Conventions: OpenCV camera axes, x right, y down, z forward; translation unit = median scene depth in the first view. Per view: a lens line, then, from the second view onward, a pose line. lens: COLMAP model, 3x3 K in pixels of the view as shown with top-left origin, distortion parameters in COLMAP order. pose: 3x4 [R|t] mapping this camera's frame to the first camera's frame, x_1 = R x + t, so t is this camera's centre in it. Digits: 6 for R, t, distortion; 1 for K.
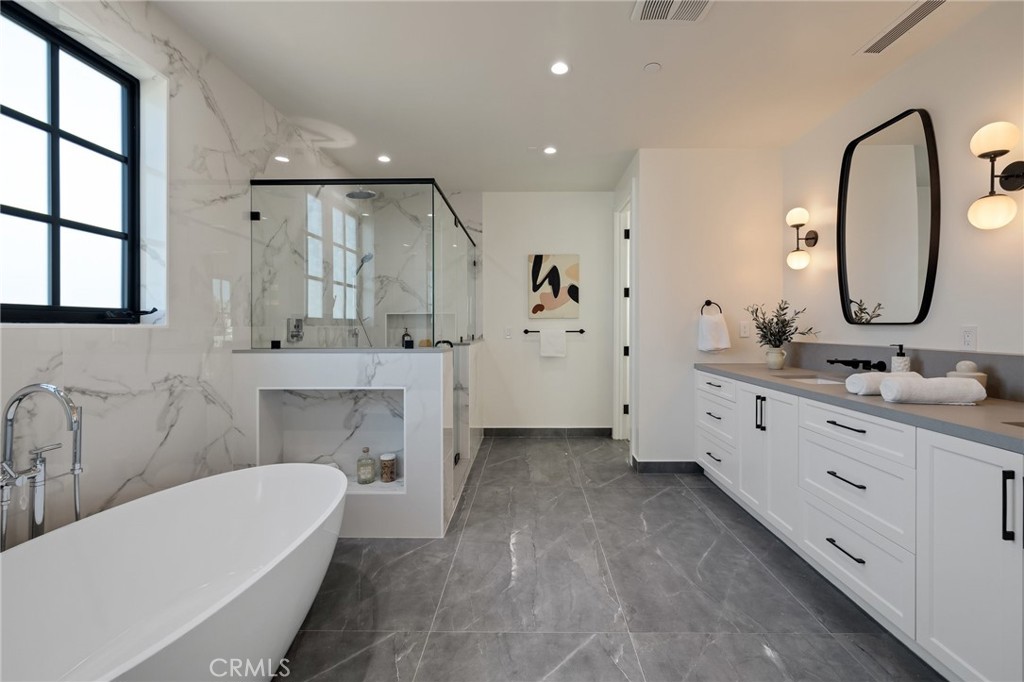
lens RADIAL K [[431.4, 0, 516.4], [0, 431.4, 327.2], [0, 0, 1]] dist [-0.002183, -0.000209]
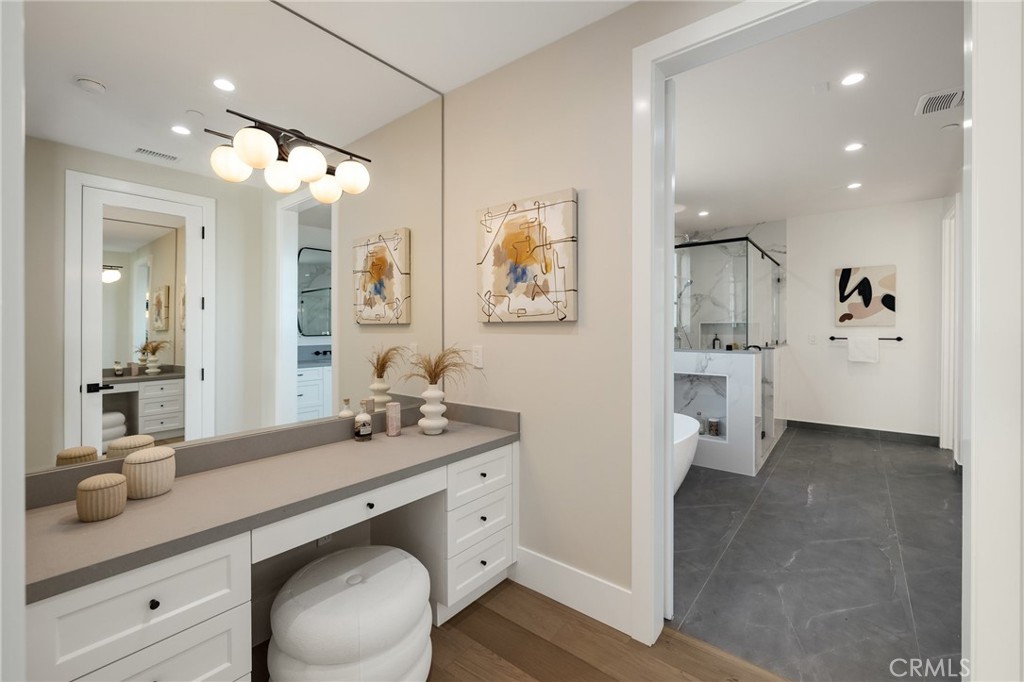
lens RADIAL K [[431.4, 0, 516.4], [0, 431.4, 327.2], [0, 0, 1]] dist [-0.002183, -0.000209]
pose [[0.802097, 0.002311, -0.597189, 0.040559], [-0.001649, 0.999997, 0.001654, -0.023771], [0.597191, -0.000342, 0.802099, -0.472697]]
